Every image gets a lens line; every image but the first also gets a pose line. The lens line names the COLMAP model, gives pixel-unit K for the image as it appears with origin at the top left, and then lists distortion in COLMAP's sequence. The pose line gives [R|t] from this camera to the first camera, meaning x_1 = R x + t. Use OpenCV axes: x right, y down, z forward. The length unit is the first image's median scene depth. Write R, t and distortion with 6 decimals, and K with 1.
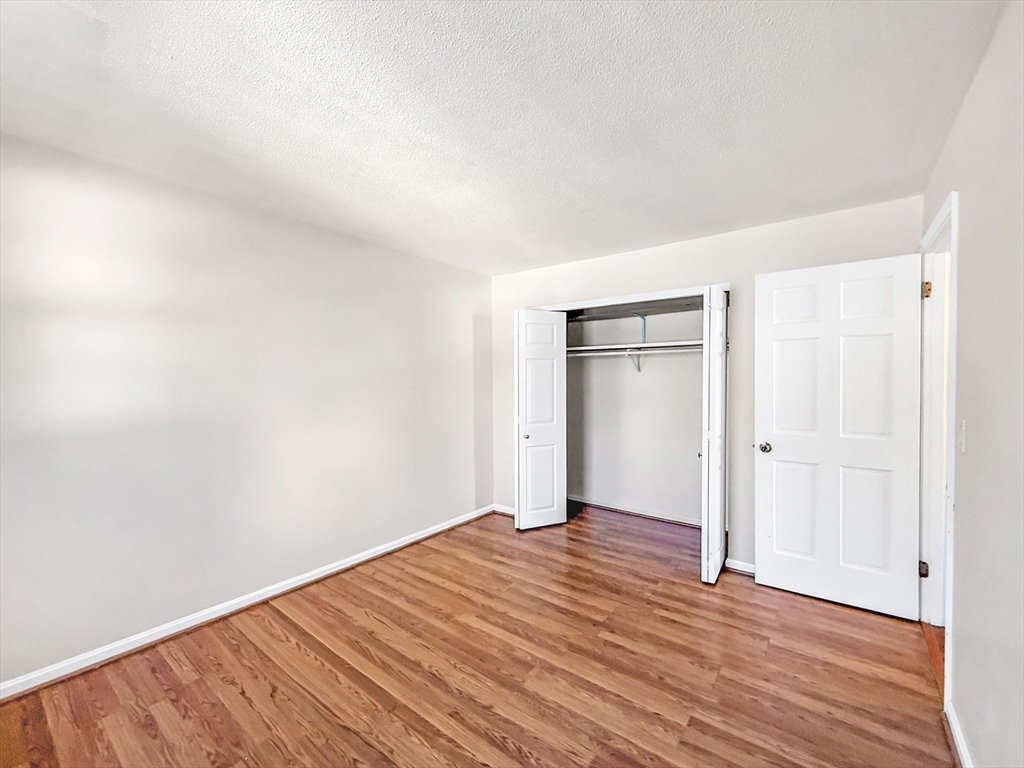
lens RADIAL K [[411.5, 0, 528.5], [0, 411.5, 379.0], [0, 0, 1]] dist [-0.000351, 0.000320]
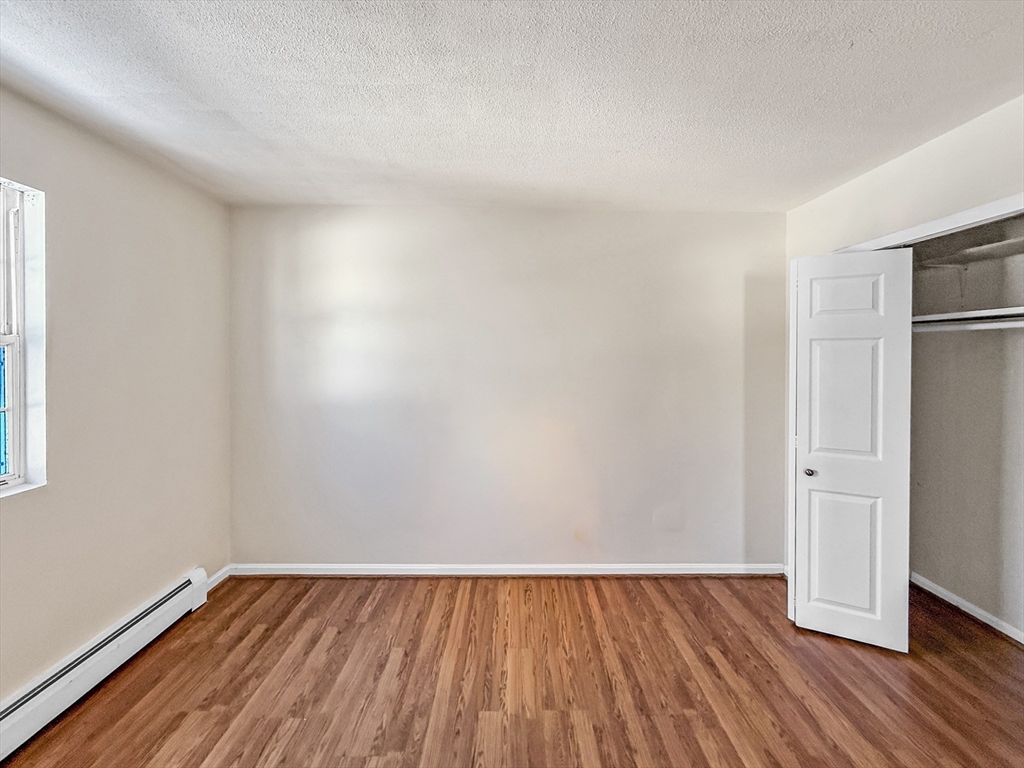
lens RADIAL K [[439.1, 0, 516.9], [0, 439.1, 354.9], [0, 0, 1]] dist [0.000509, 0.000736]
pose [[0.618123, 0.005783, -0.786060, 0.321944], [-0.011999, 0.999926, -0.002080, -0.029115], [0.785990, 0.010717, 0.618147, 0.396667]]
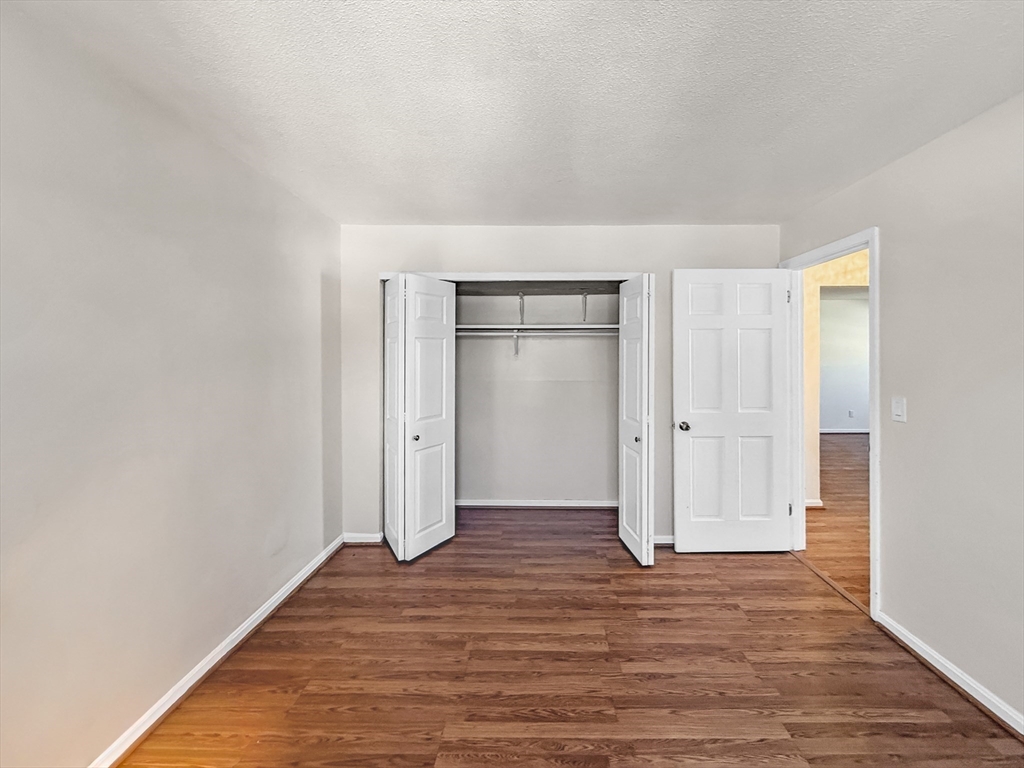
lens RADIAL K [[411.5, 0, 530.8], [0, 411.5, 348.6], [0, 0, 1]] dist [-0.000351, 0.000320]
pose [[0.813325, 0.013170, 0.581660, -0.394470], [-0.001212, 0.999780, -0.020943, -0.016175], [-0.581808, 0.016329, 0.813162, 0.338754]]
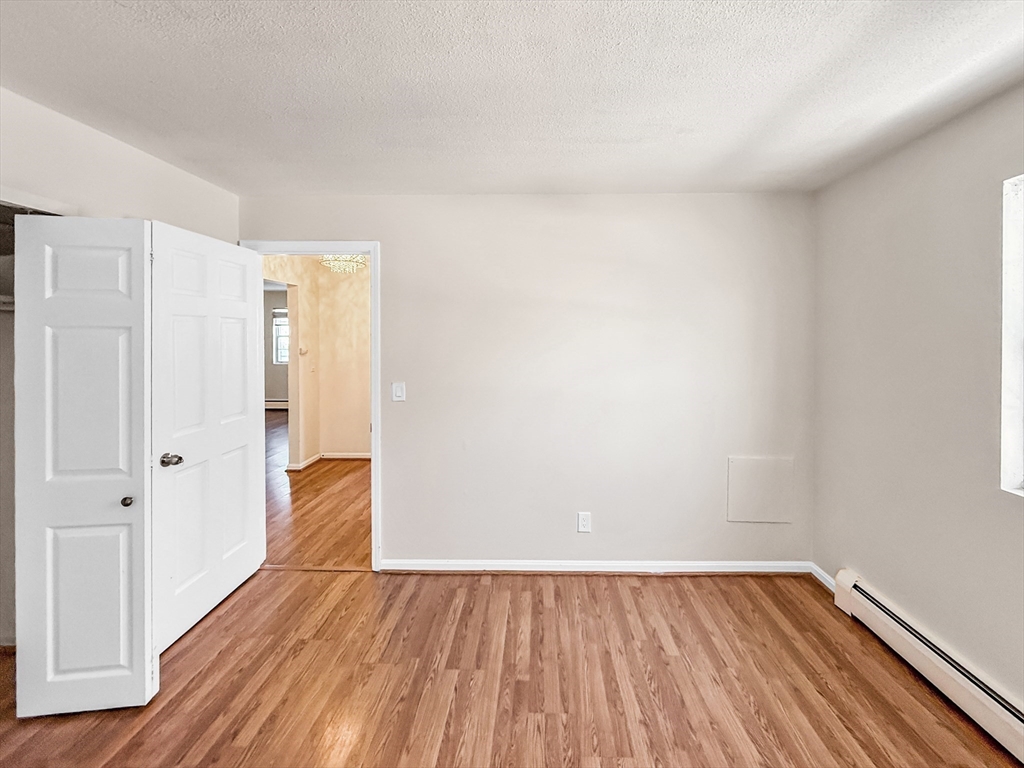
lens RADIAL K [[468.5, 0, 528.6], [0, 468.5, 342.0], [0, 0, 1]] dist [0.000809, 0.000095]
pose [[-0.576309, -0.002471, 0.817228, -0.467804], [0.010026, 0.999899, 0.010094, -0.043635], [-0.817170, 0.014011, -0.576226, 0.939682]]
